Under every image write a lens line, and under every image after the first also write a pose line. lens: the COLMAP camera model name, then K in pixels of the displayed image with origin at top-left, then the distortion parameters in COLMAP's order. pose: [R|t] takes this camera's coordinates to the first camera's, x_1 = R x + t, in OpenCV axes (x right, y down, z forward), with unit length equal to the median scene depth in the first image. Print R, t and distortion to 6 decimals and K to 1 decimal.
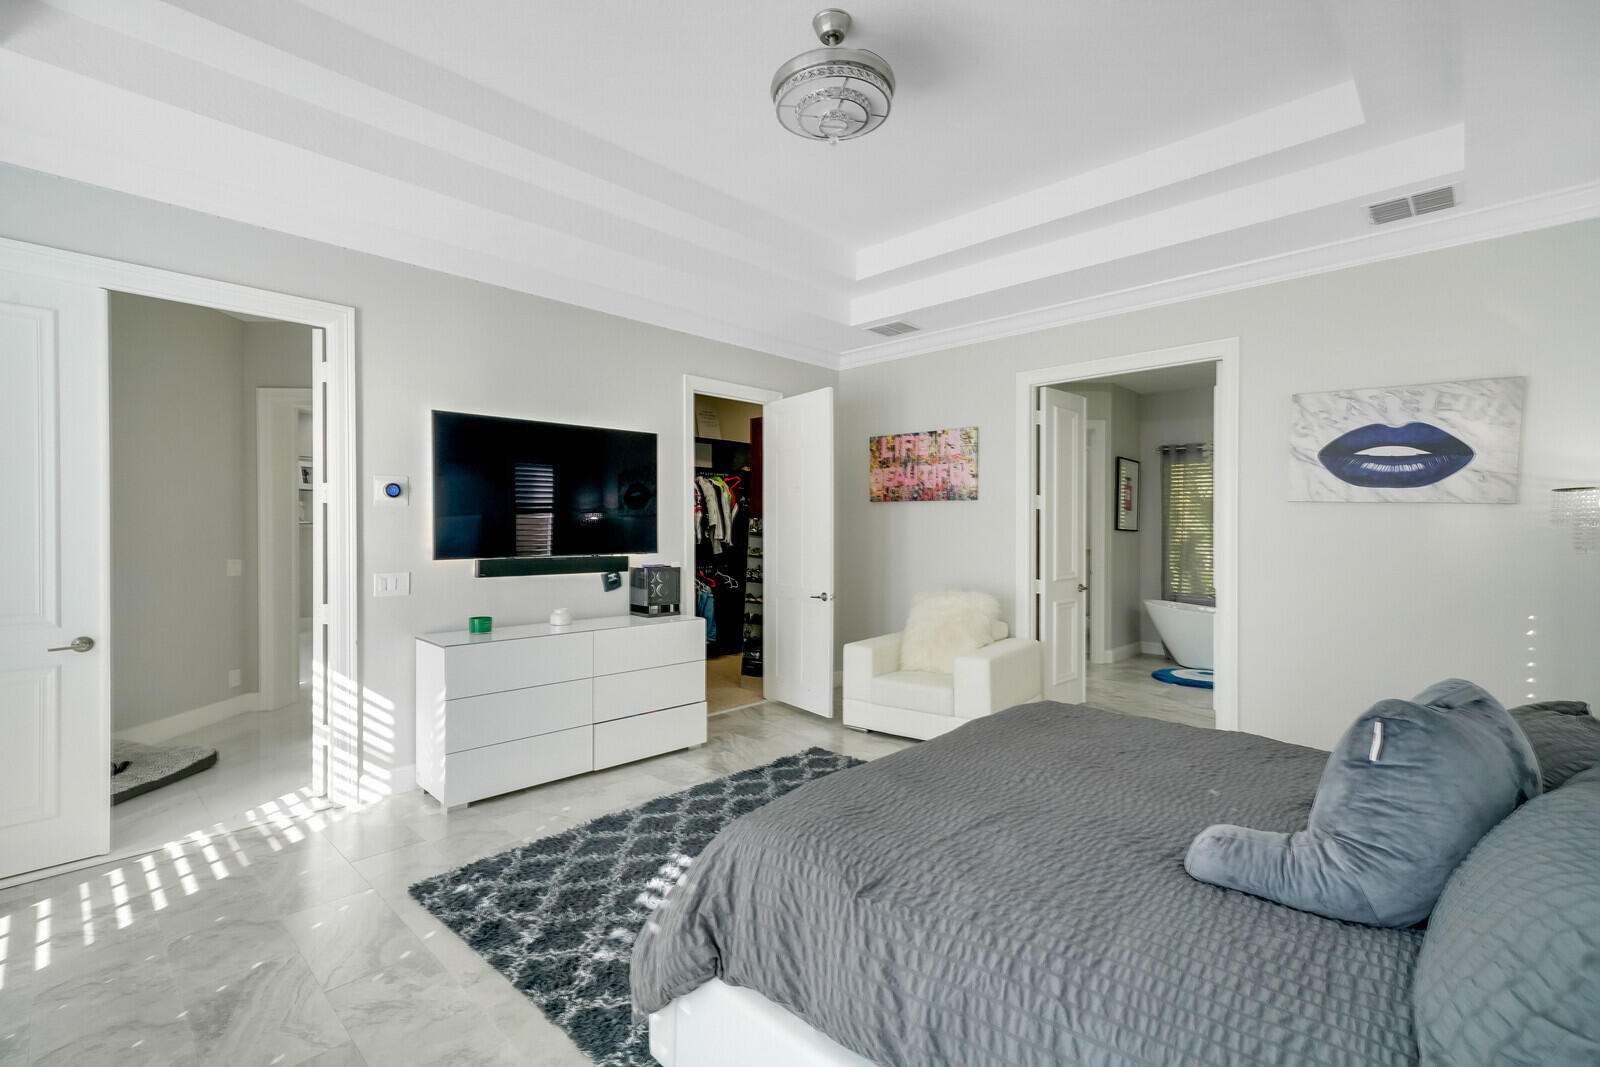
lens RADIAL K [[717.9, 0, 793.0], [0, 717.9, 533.2], [0, 0, 1]] dist [0.015191, 0.000037]
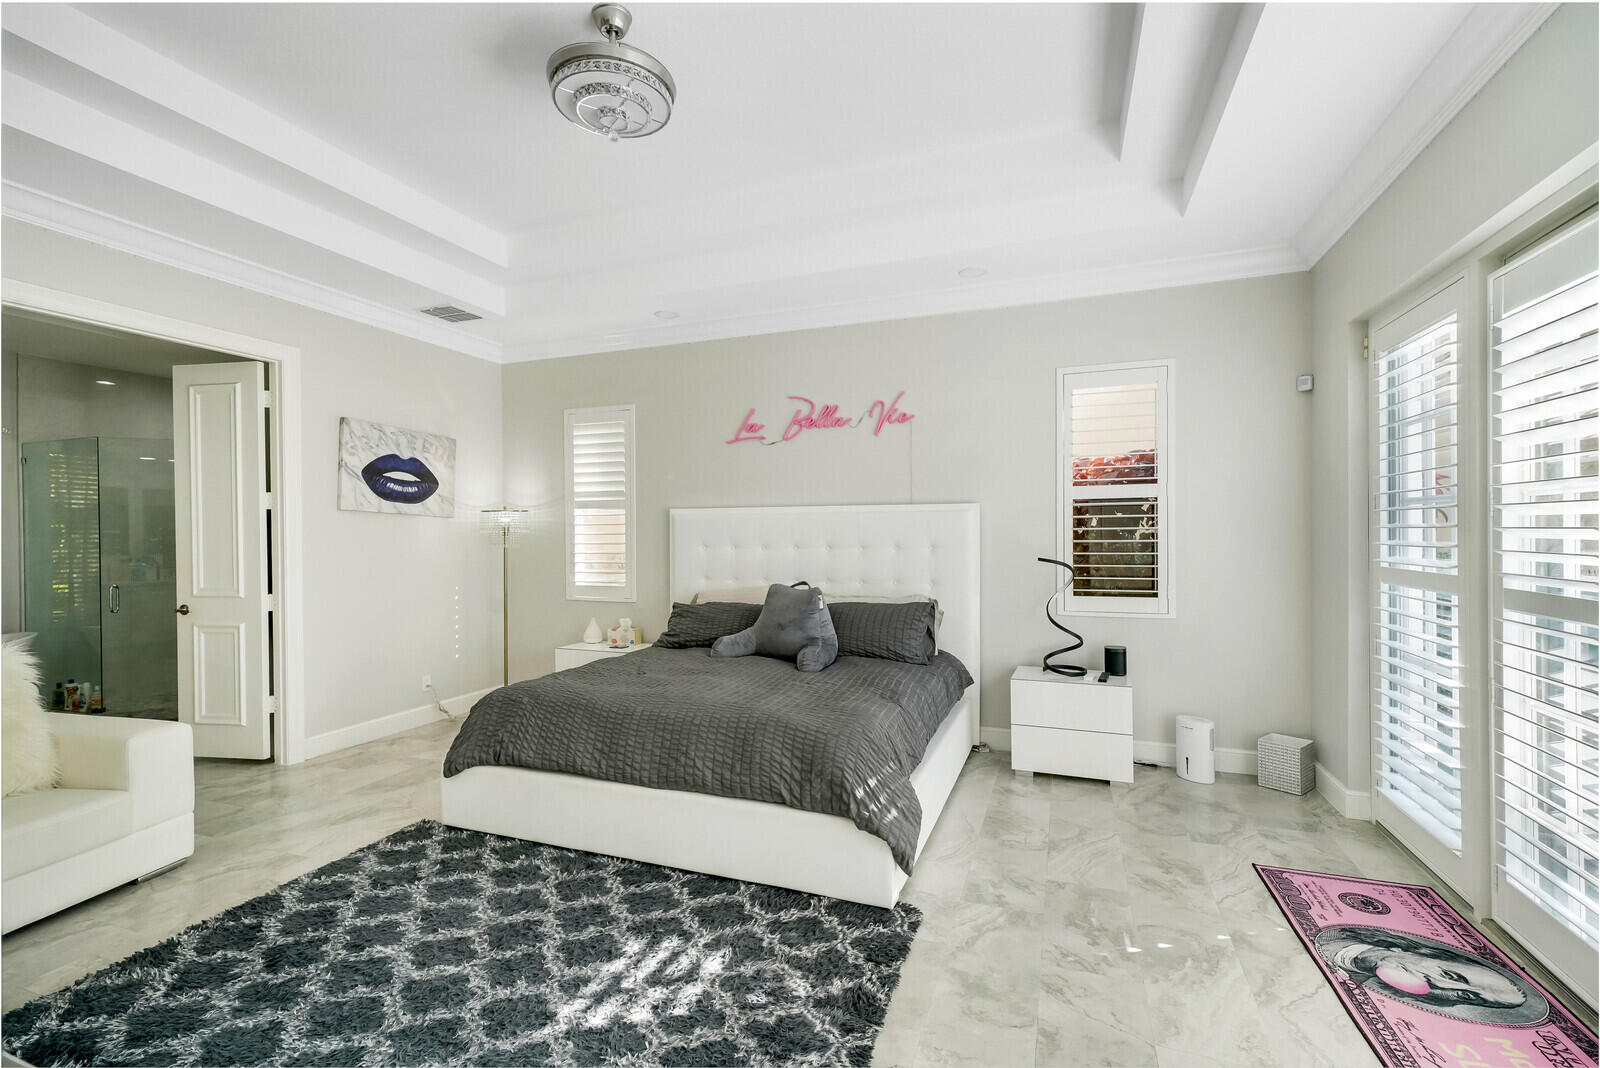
lens RADIAL K [[717.9, 0, 793.0], [0, 717.9, 533.7], [0, 0, 1]] dist [0.015191, 0.000037]
pose [[-0.387858, -0.000476, 0.921719, -0.721104], [0.010323, 0.999935, 0.004860, -0.004693], [-0.921661, 0.011400, -0.387828, 0.880583]]
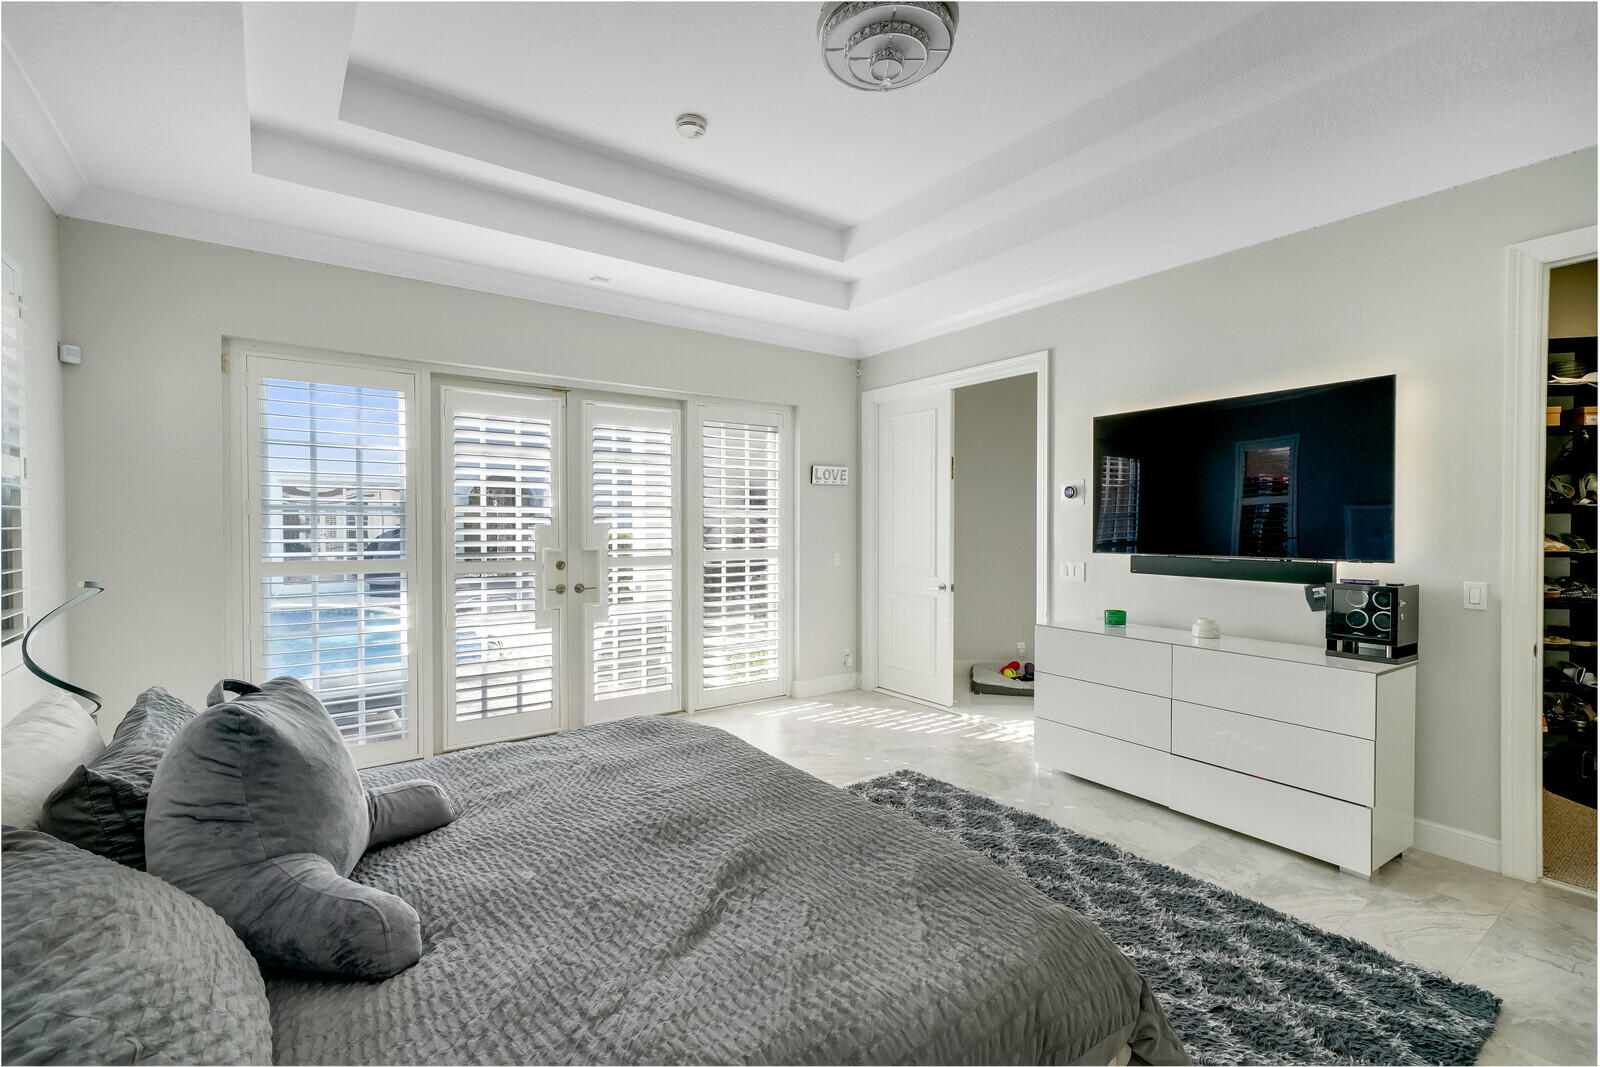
lens RADIAL K [[717.9, 0, 793.0], [0, 717.9, 533.2], [0, 0, 1]] dist [0.015191, 0.000037]
pose [[-0.186554, 0.010872, -0.982384, 0.721712], [-0.007551, 0.999893, 0.012500, -0.003704], [0.982416, 0.009749, -0.186452, 0.803308]]
